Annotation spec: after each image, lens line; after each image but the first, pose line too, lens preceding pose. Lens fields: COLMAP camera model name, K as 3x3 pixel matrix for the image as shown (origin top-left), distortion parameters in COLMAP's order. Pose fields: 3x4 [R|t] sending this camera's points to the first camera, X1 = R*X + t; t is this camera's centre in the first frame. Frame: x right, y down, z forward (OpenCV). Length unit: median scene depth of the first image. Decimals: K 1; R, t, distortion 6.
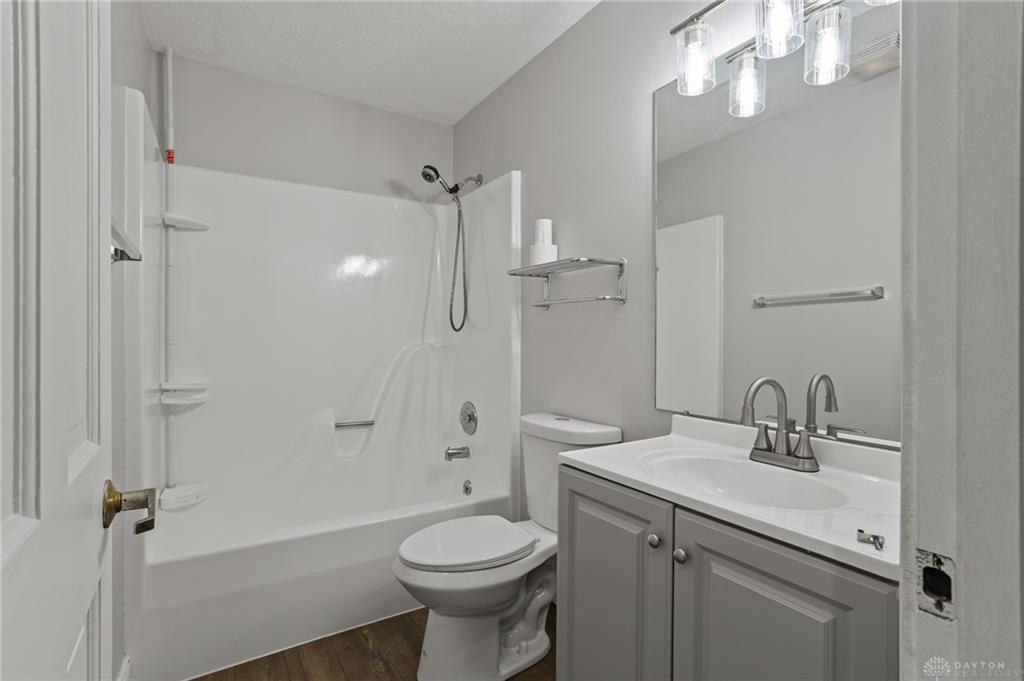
lens RADIAL K [[501.0, 0, 512.6], [0, 501.0, 338.7], [0, 0, 1]] dist [-0.043186, 0.021639]
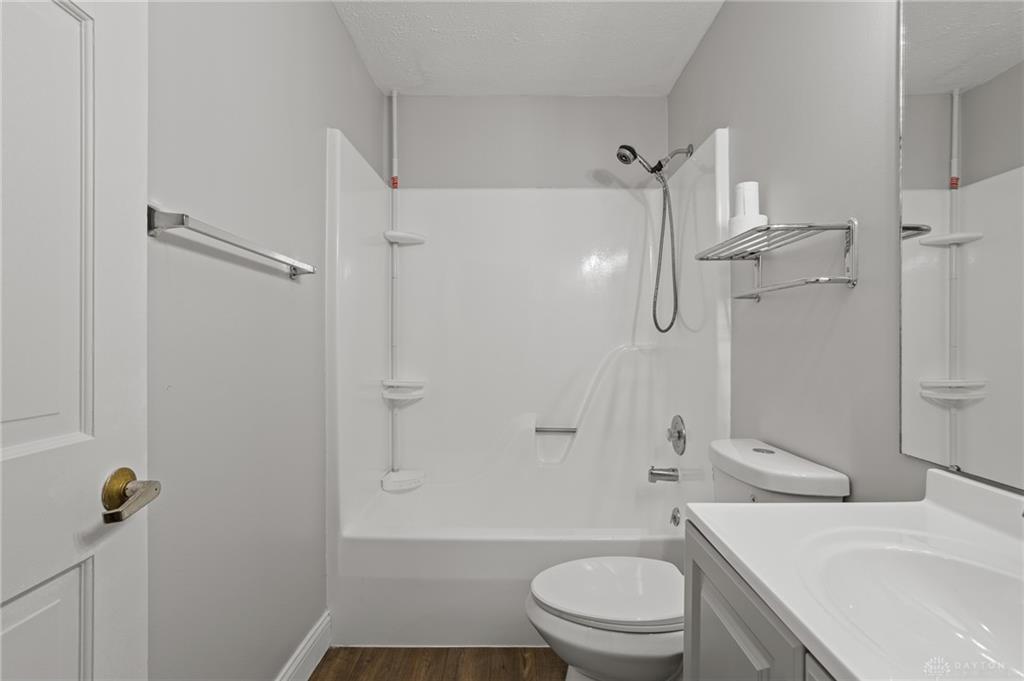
lens RADIAL K [[501.0, 0, 508.4], [0, 501.0, 338.7], [0, 0, 1]] dist [-0.043186, 0.021639]
pose [[0.838298, -0.003654, -0.545200, 0.155486], [0.000939, 0.999986, -0.005260, 0.000583], [0.545212, 0.003898, 0.838289, 0.165201]]
